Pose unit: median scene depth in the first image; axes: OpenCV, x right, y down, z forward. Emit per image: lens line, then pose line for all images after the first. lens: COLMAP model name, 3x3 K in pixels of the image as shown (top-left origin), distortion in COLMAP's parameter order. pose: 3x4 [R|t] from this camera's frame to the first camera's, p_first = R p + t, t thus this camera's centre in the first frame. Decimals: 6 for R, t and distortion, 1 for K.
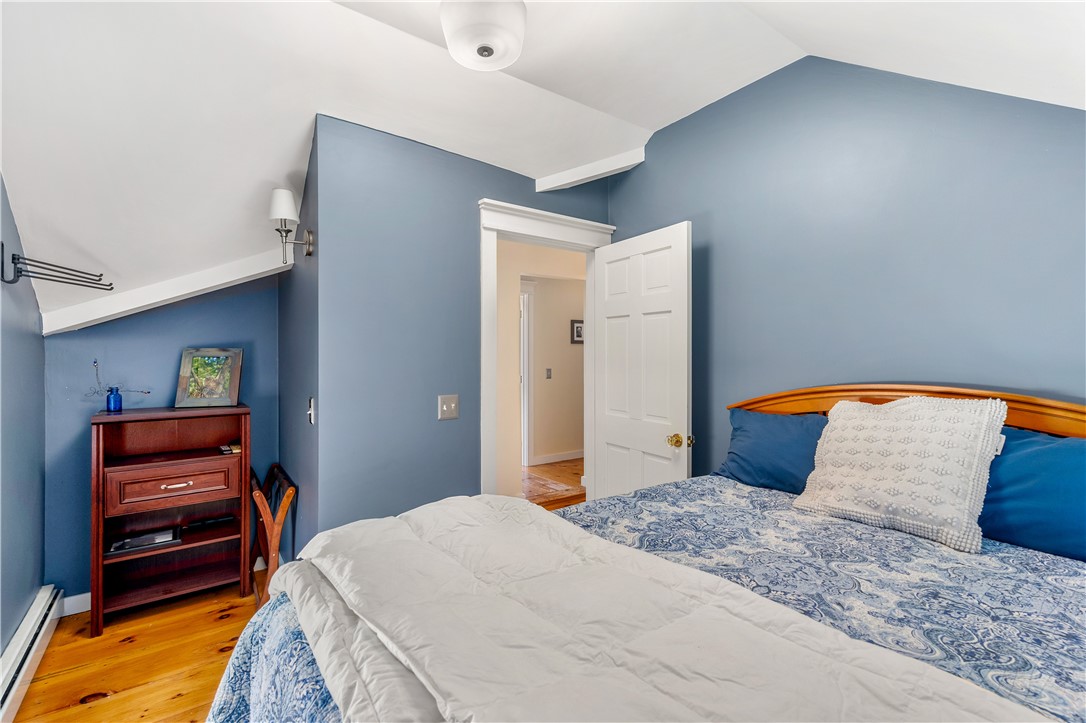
lens RADIAL K [[493.2, 0, 537.8], [0, 493.2, 364.6], [0, 0, 1]] dist [0.025941, 0.000085]
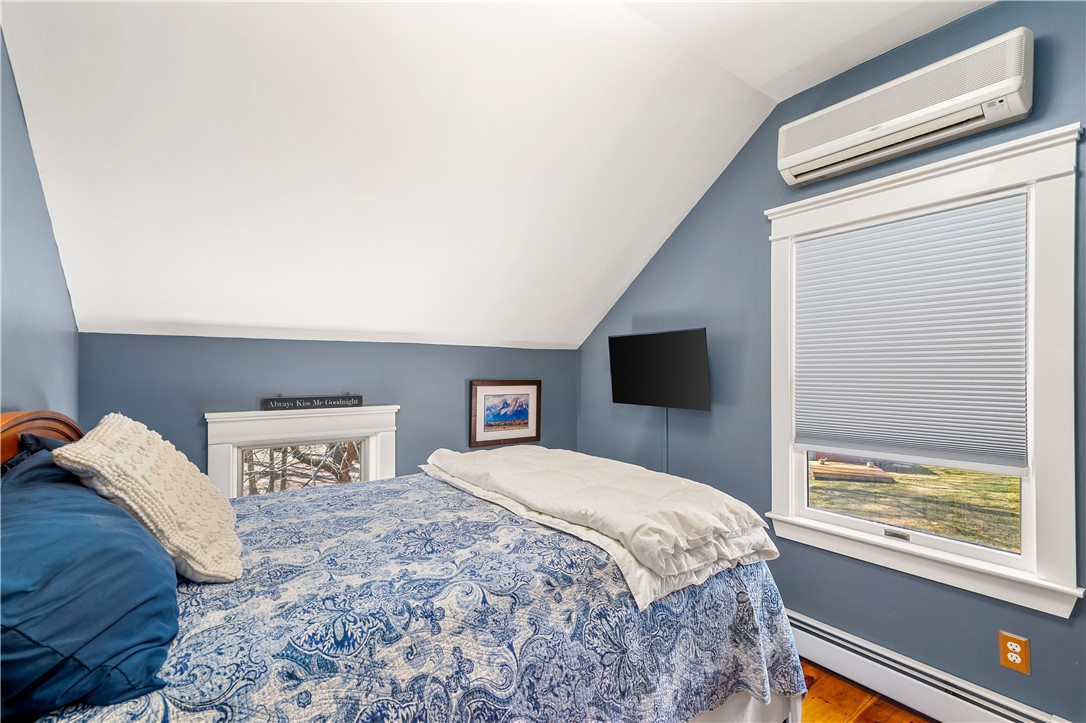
lens RADIAL K [[493.2, 0, 537.8], [0, 493.2, 364.6], [0, 0, 1]] dist [0.025941, 0.000085]
pose [[-0.999939, -0.000512, 0.011018, 0.085167], [-0.000449, 0.999984, 0.005658, -0.030395], [-0.011021, 0.005653, -0.999923, 1.930662]]
